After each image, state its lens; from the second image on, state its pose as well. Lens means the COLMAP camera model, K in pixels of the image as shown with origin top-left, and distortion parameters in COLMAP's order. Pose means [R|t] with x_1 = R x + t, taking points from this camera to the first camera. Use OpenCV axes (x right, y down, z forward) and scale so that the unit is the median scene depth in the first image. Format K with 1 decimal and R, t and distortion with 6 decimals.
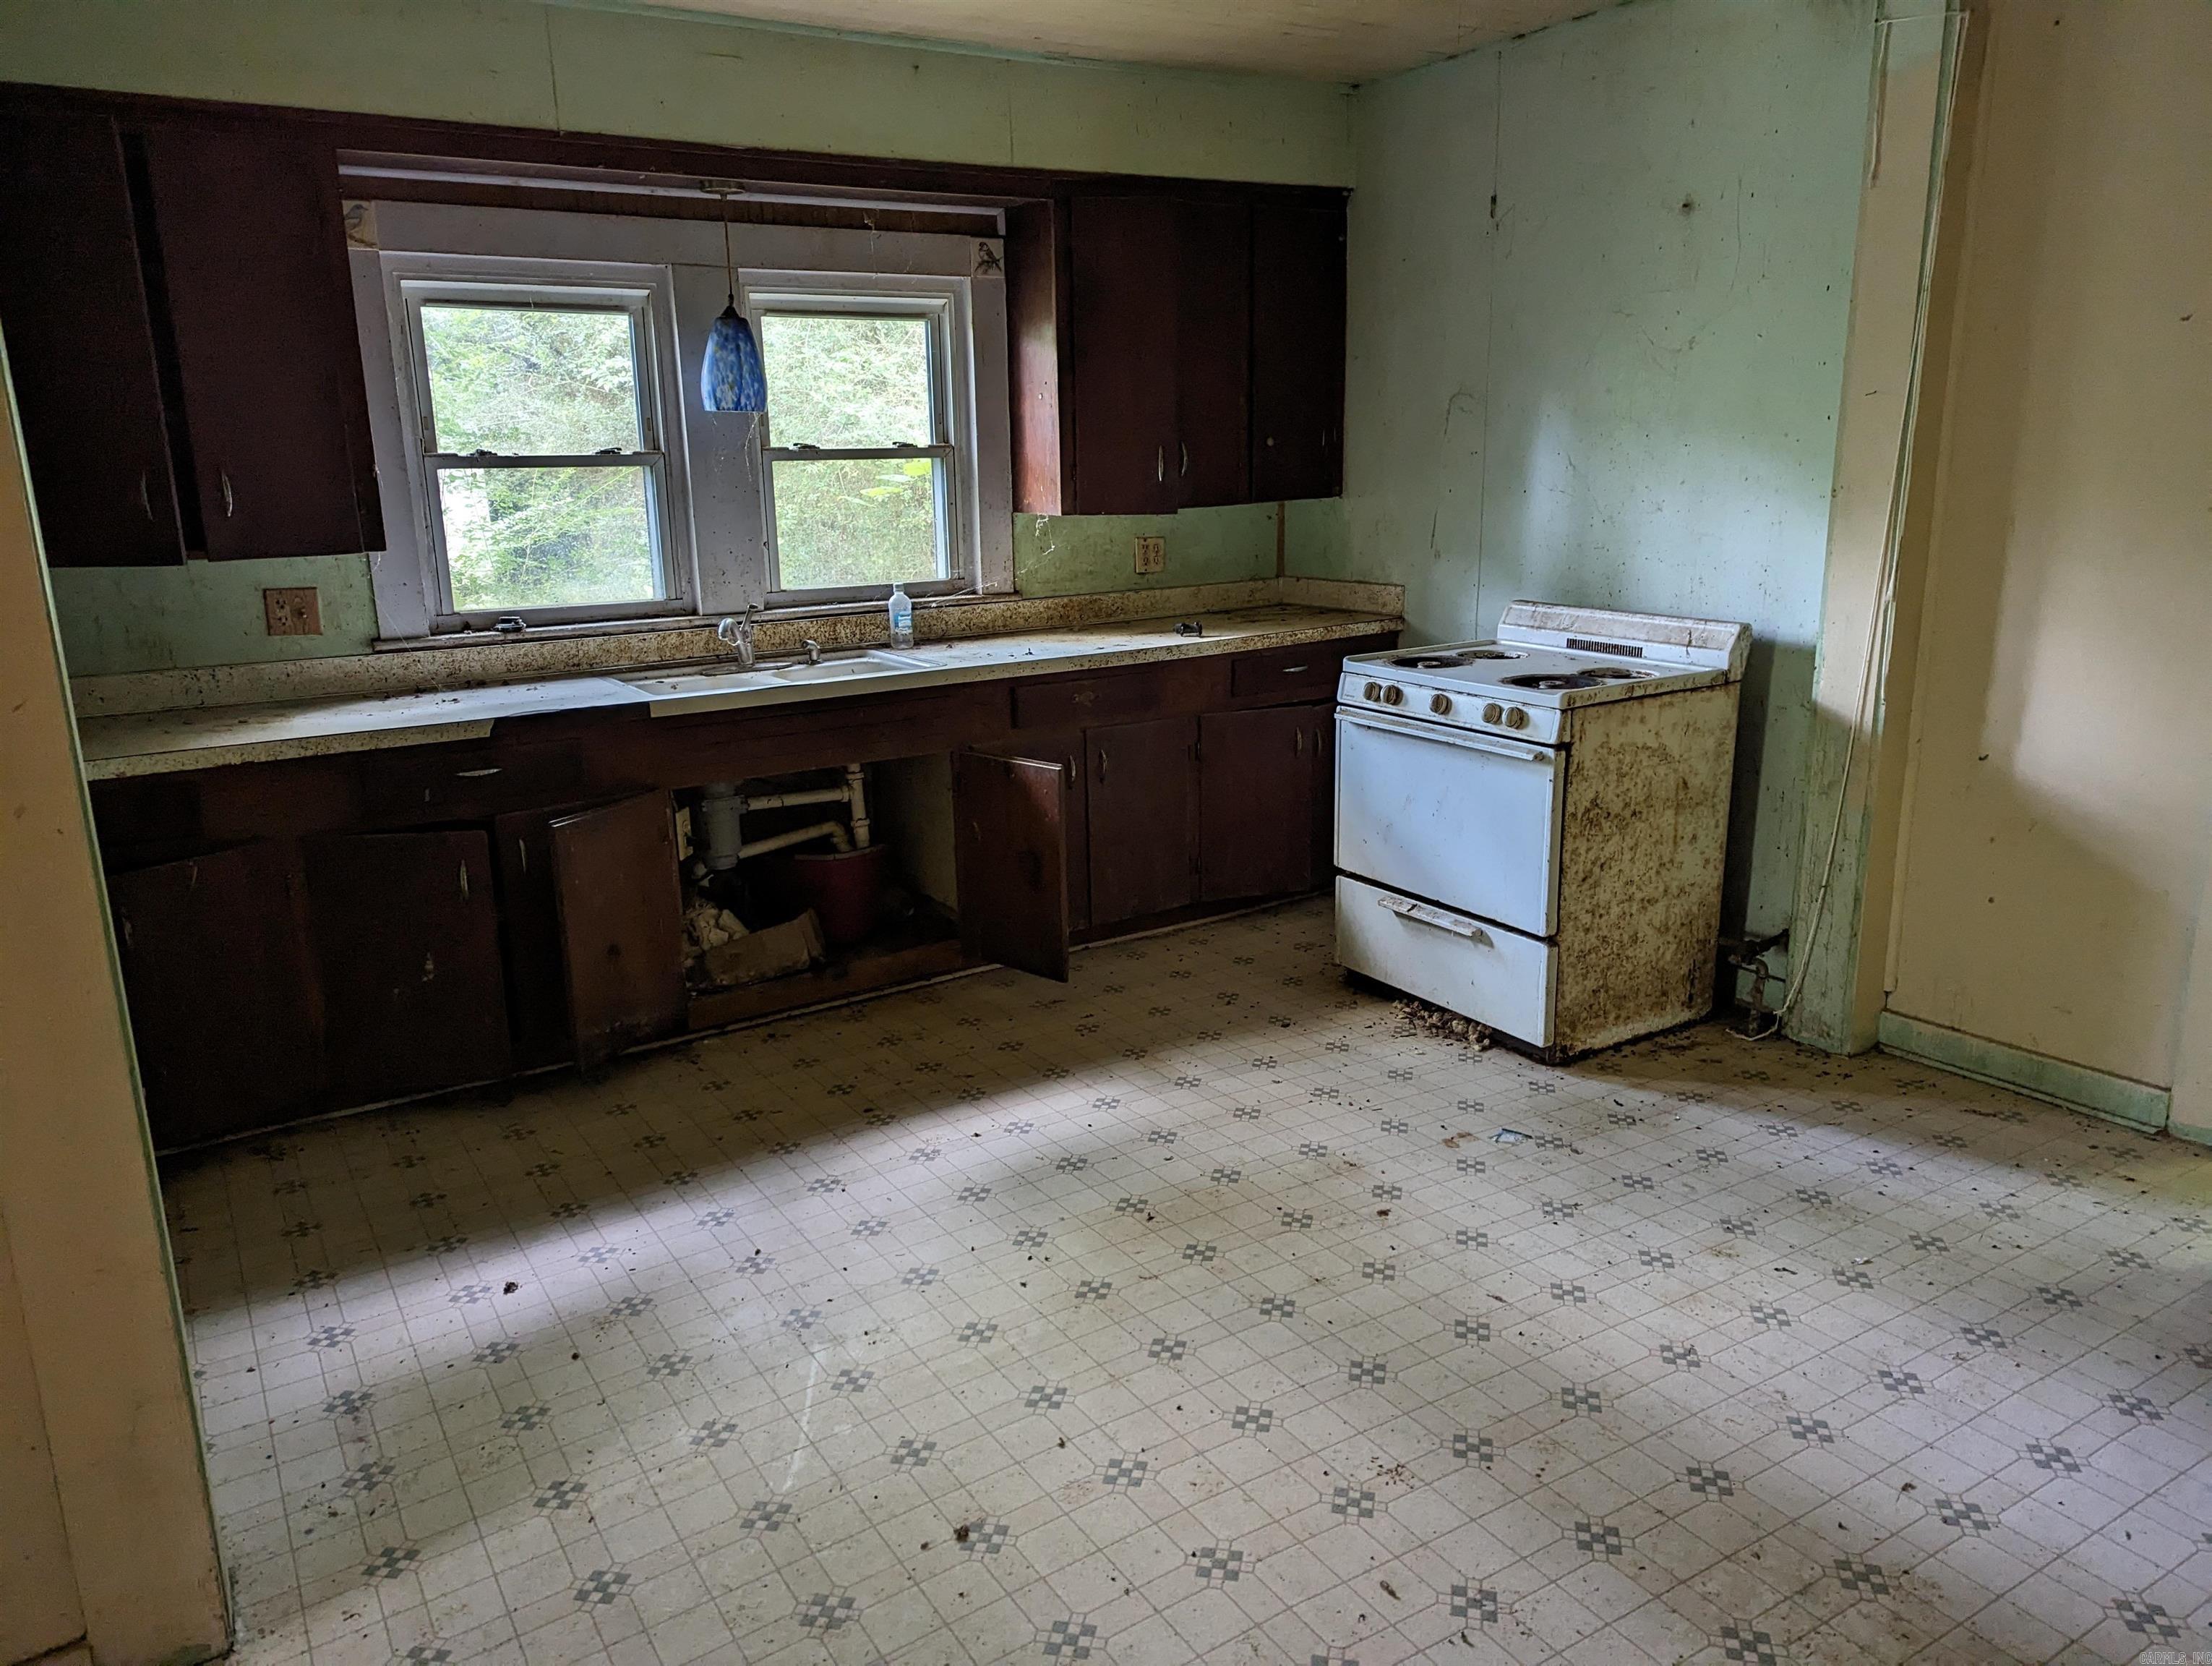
lens RADIAL K [[1556.1, 0, 1105.6], [0, 1556.1, 837.5], [0, 0, 1]] dist [0.049798, -0.033532]
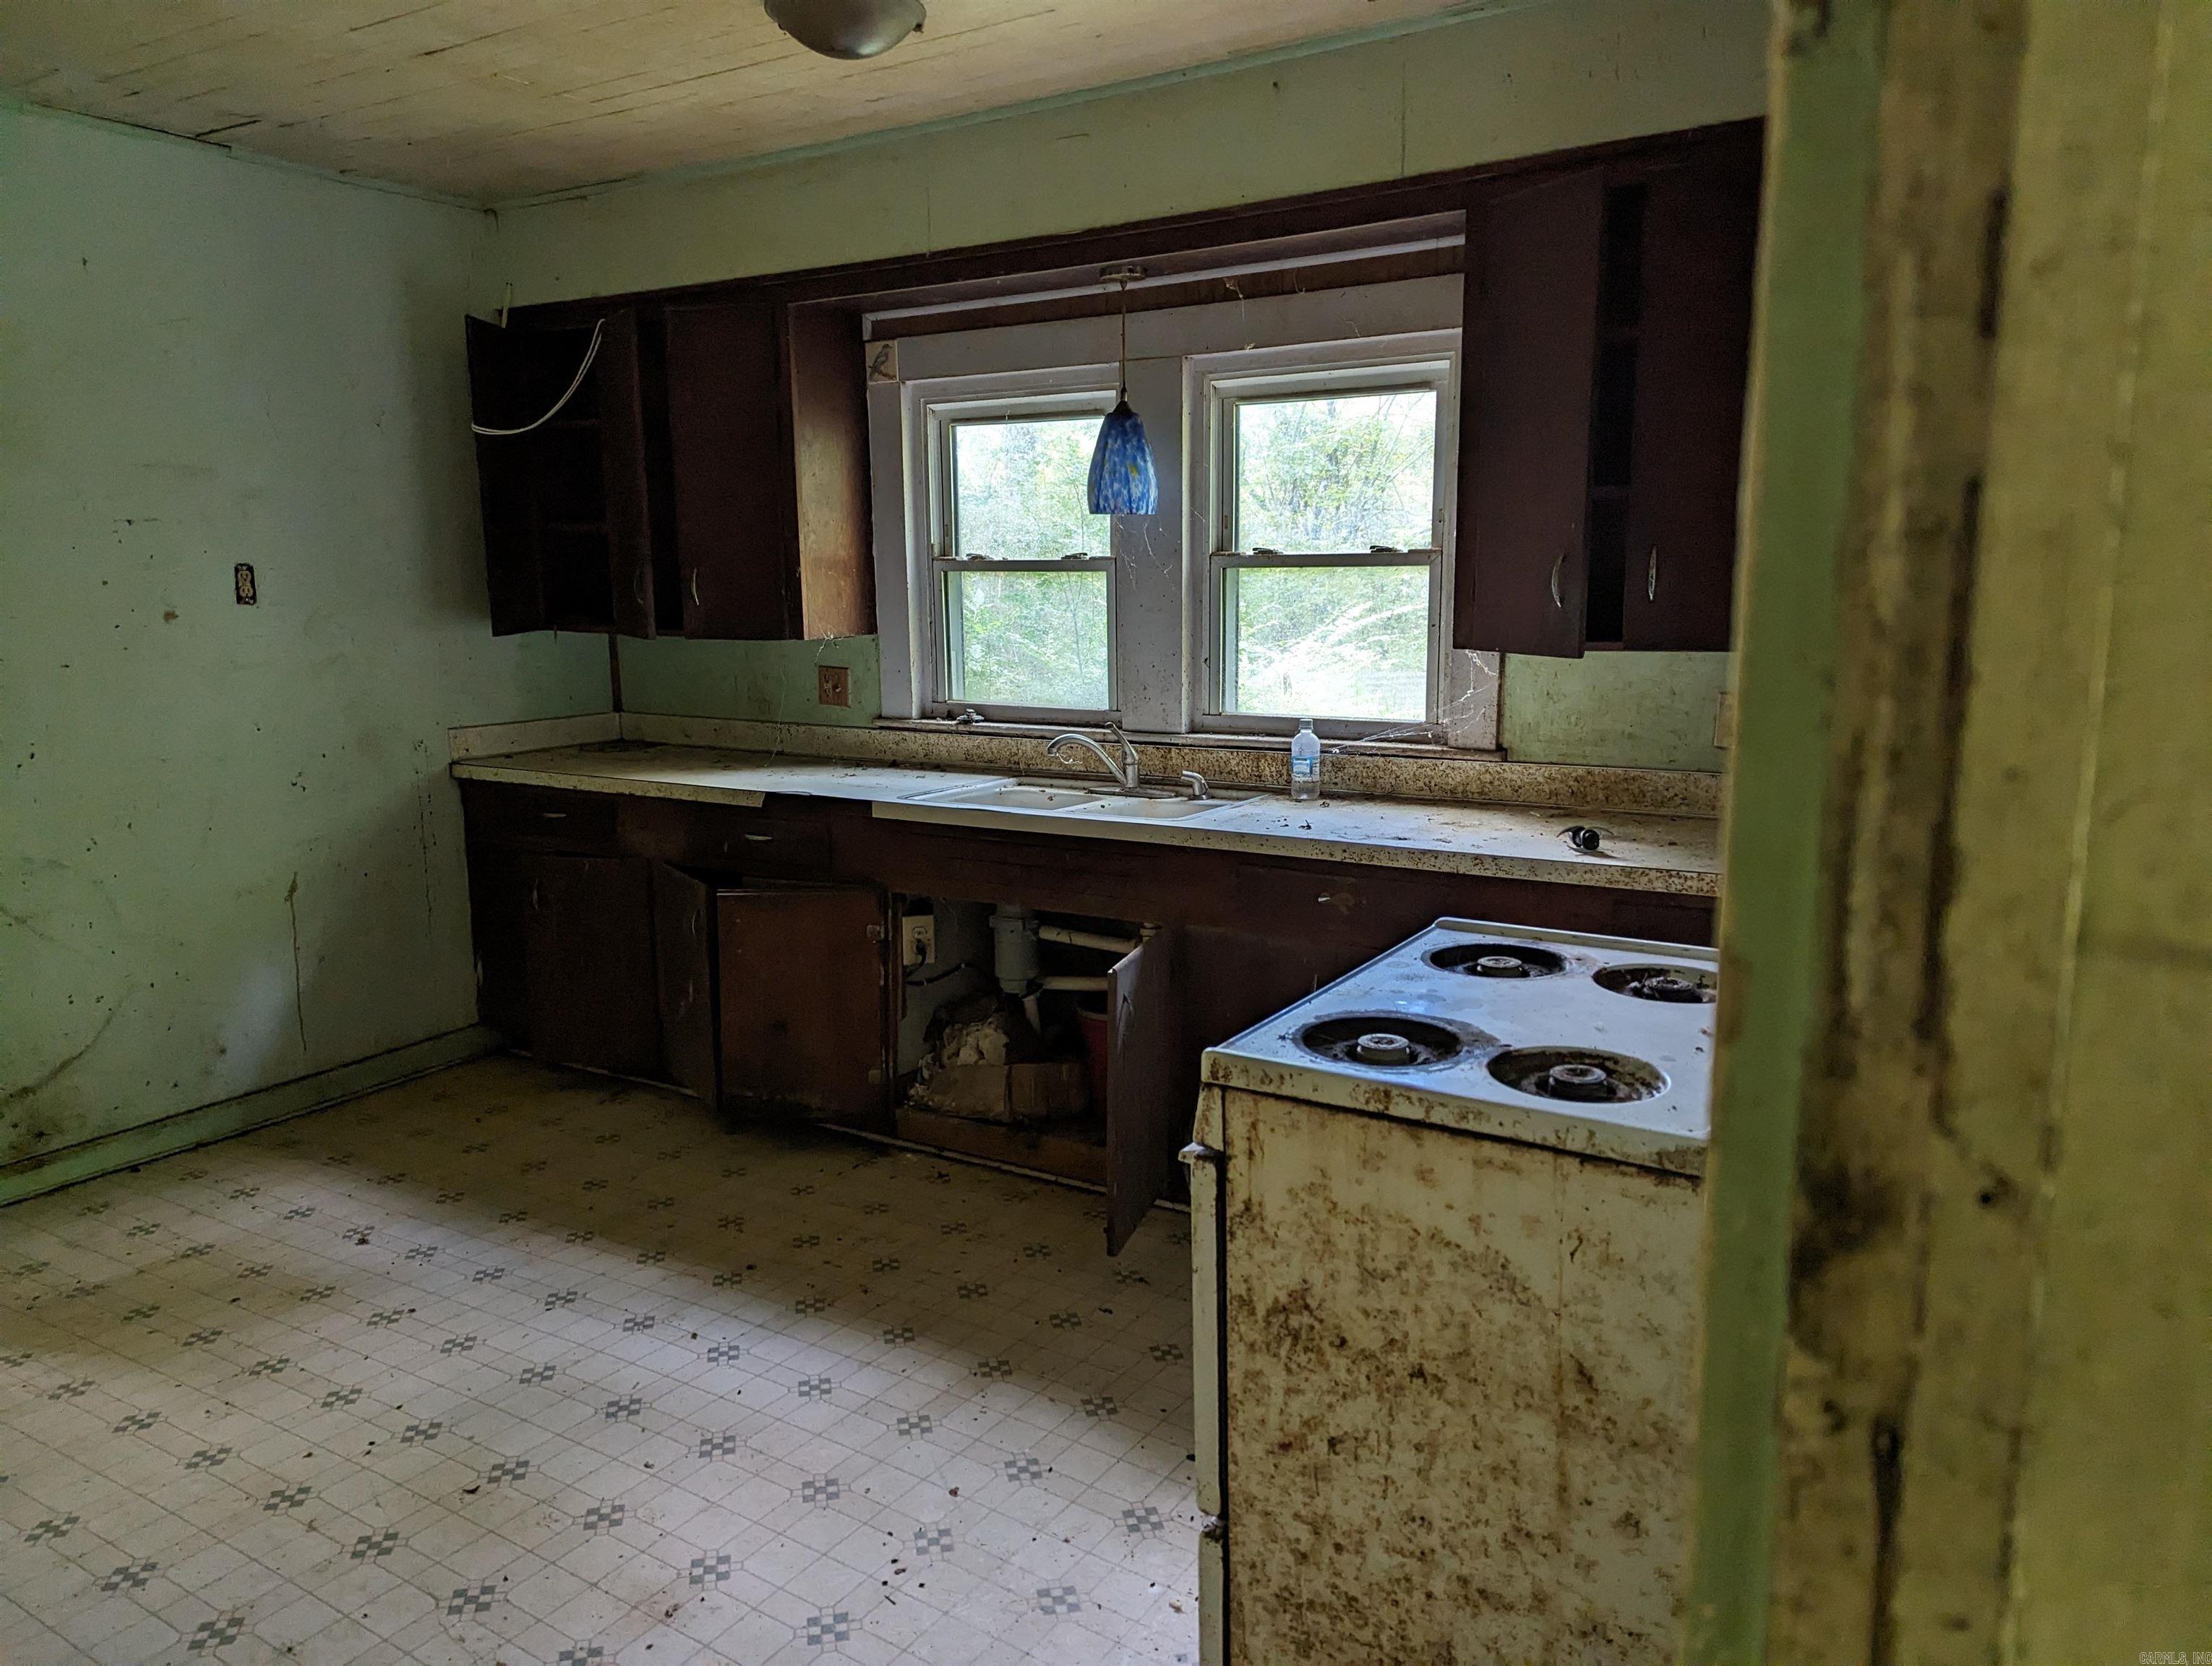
lens RADIAL K [[1556.1, 0, 1112.0], [0, 1556.1, 824.3], [0, 0, 1]] dist [0.049798, -0.033532]
pose [[0.424874, 0.164889, -0.890109, 0.637111], [-0.218500, 0.972879, 0.075926, -0.173573], [0.878487, 0.162229, 0.449379, 0.652388]]
